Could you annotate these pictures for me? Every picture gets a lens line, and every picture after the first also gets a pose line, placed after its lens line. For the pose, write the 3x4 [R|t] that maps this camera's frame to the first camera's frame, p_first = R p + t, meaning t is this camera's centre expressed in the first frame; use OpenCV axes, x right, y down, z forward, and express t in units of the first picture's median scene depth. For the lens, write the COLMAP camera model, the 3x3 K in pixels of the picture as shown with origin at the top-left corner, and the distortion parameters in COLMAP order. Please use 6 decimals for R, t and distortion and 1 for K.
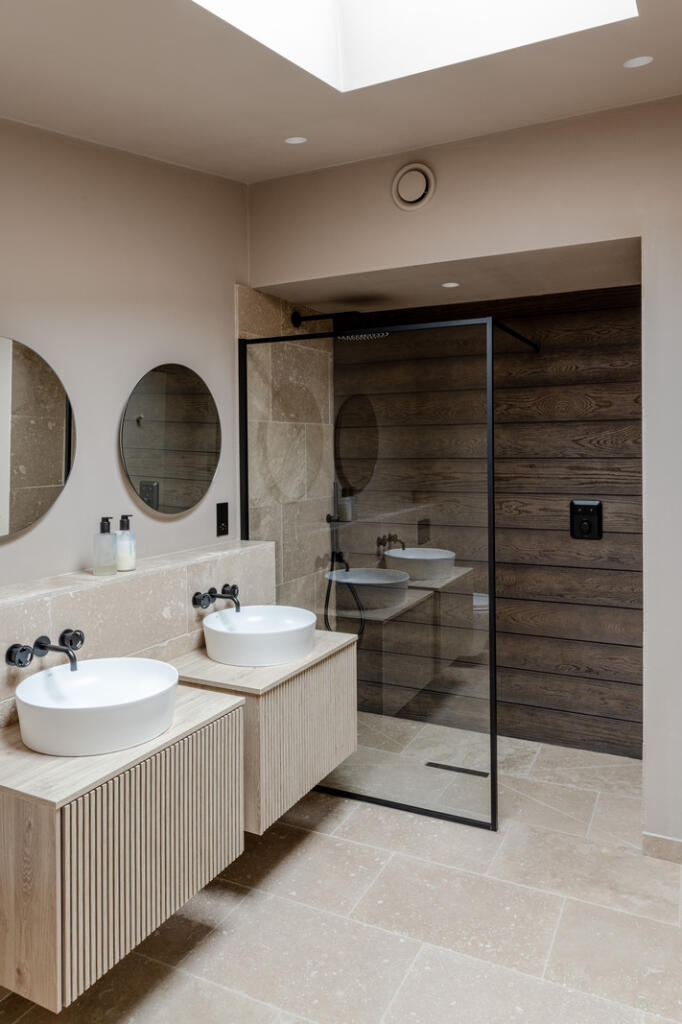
lens RADIAL K [[723.8, 0, 341.0], [0, 723.8, 512.0], [0, 0, 1]] dist [-0.007707, -0.004758]
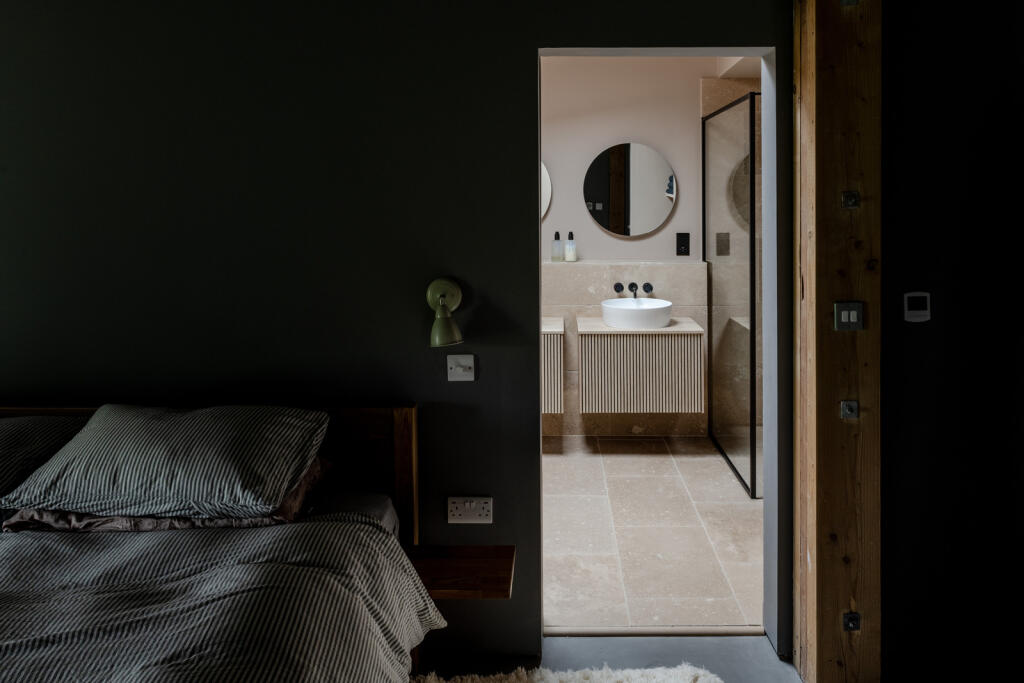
lens RADIAL K [[723.8, 0, 512.0], [0, 723.8, 341.5], [0, 0, 1]] dist [-0.007707, -0.004758]
pose [[0.392927, 0.174775, -0.902808, 1.271202], [-0.080240, 0.984544, 0.155676, 0.004078], [0.916062, 0.011272, 0.400878, 0.107887]]
